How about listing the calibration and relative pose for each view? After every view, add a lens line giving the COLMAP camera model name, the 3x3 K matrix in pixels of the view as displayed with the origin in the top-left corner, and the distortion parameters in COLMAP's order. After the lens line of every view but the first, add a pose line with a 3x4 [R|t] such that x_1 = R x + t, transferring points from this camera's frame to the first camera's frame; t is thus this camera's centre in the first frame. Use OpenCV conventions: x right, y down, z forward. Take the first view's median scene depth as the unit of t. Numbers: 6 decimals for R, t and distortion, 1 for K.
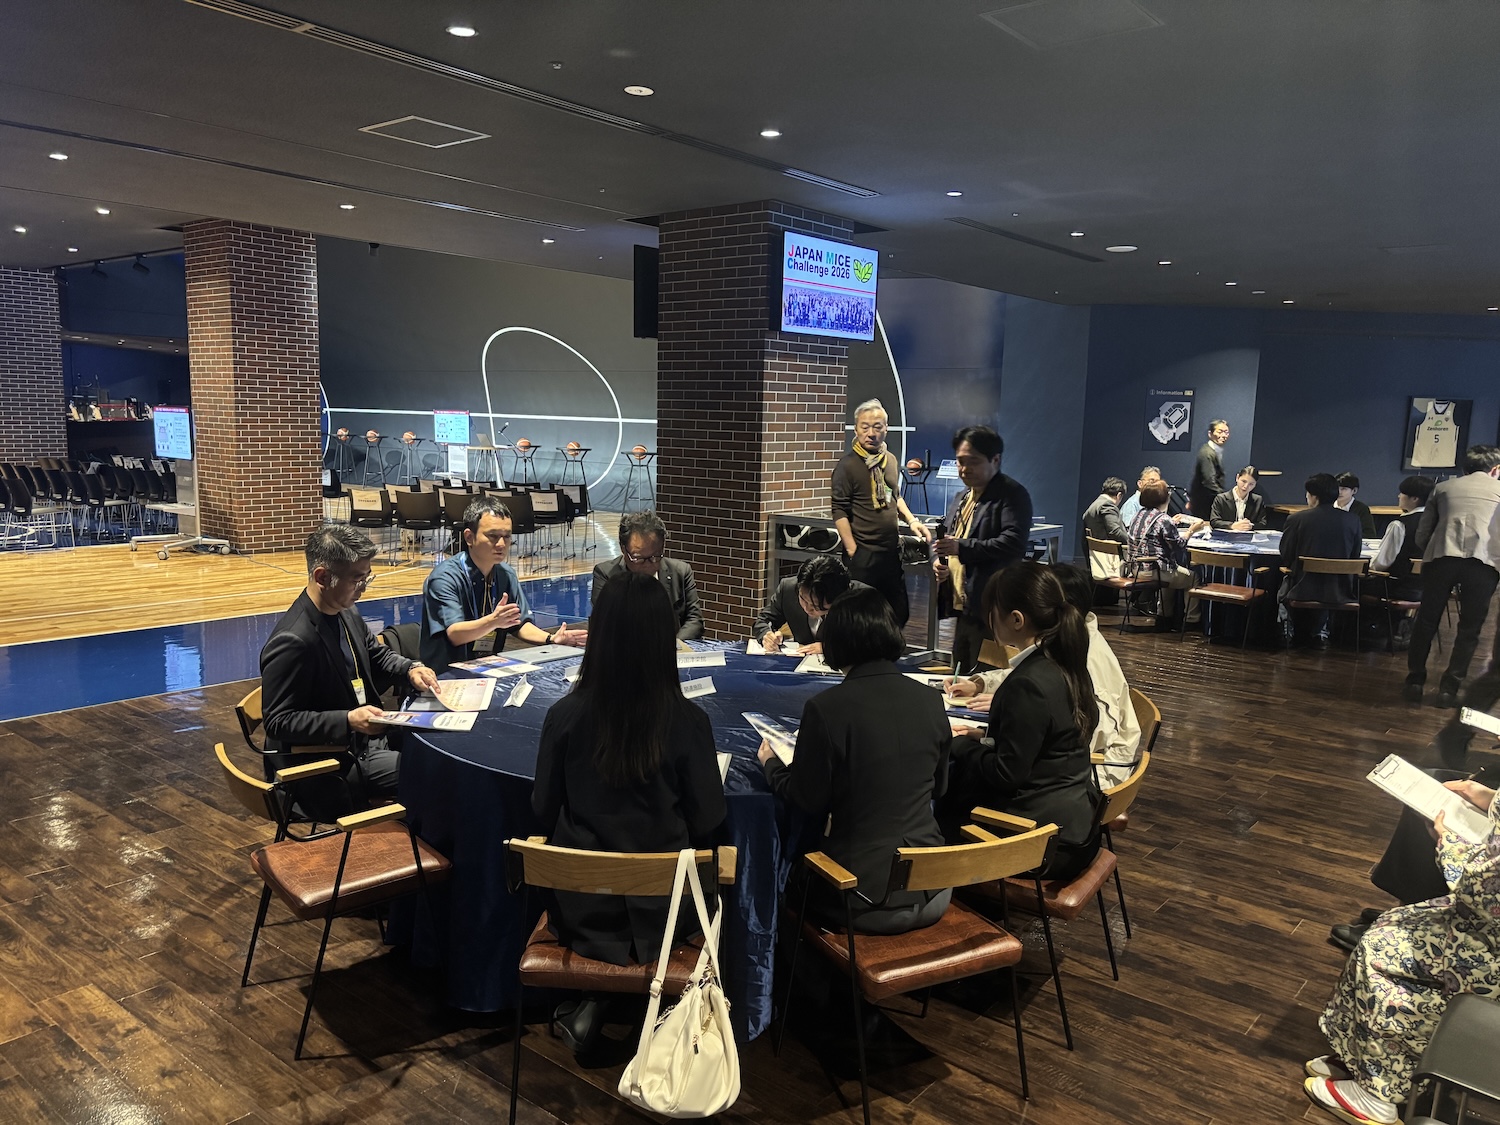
lens RADIAL K [[1135.3, 0, 750.0], [0, 1135.3, 562.5], [0, 0, 1]] dist [-0.000891, -0.000110]
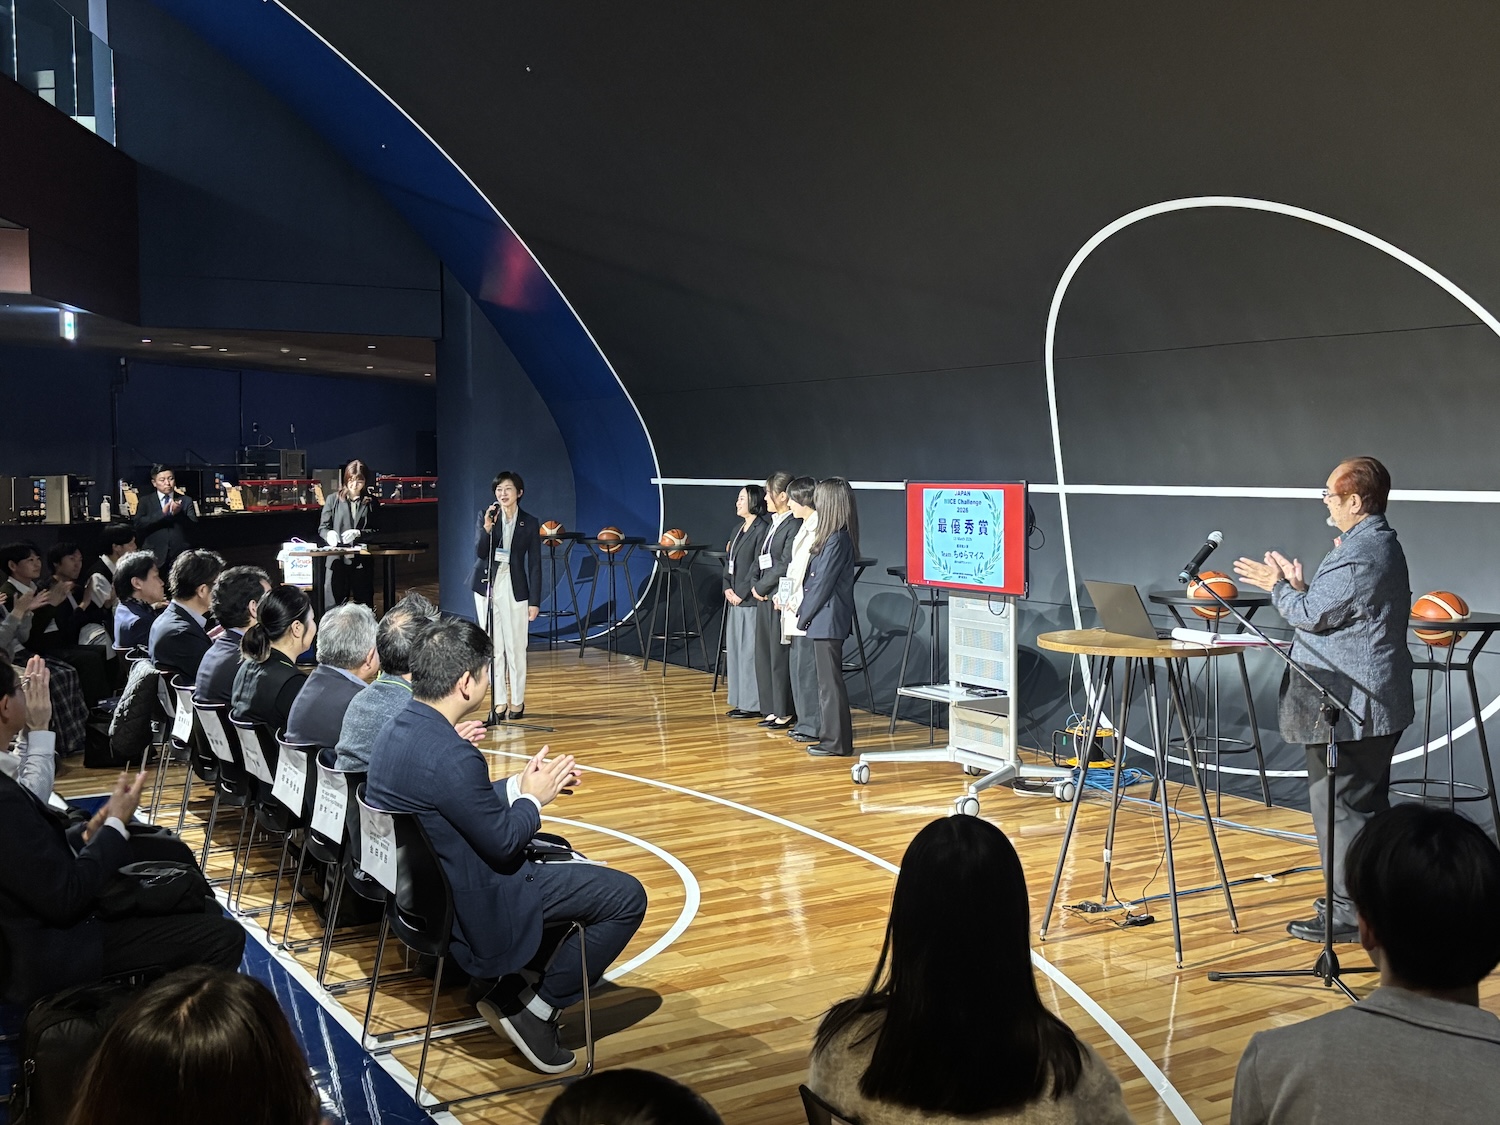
lens RADIAL K [[1603.2, 0, 750.0], [0, 1603.2, 562.5], [0, 0, 1]] dist [0.002334, 0.003568]
pose [[0.936940, -0.007532, -0.349410, -0.159594], [-0.017776, 0.997447, -0.069166, -0.078108], [0.349039, 0.071015, 0.934413, 0.558869]]
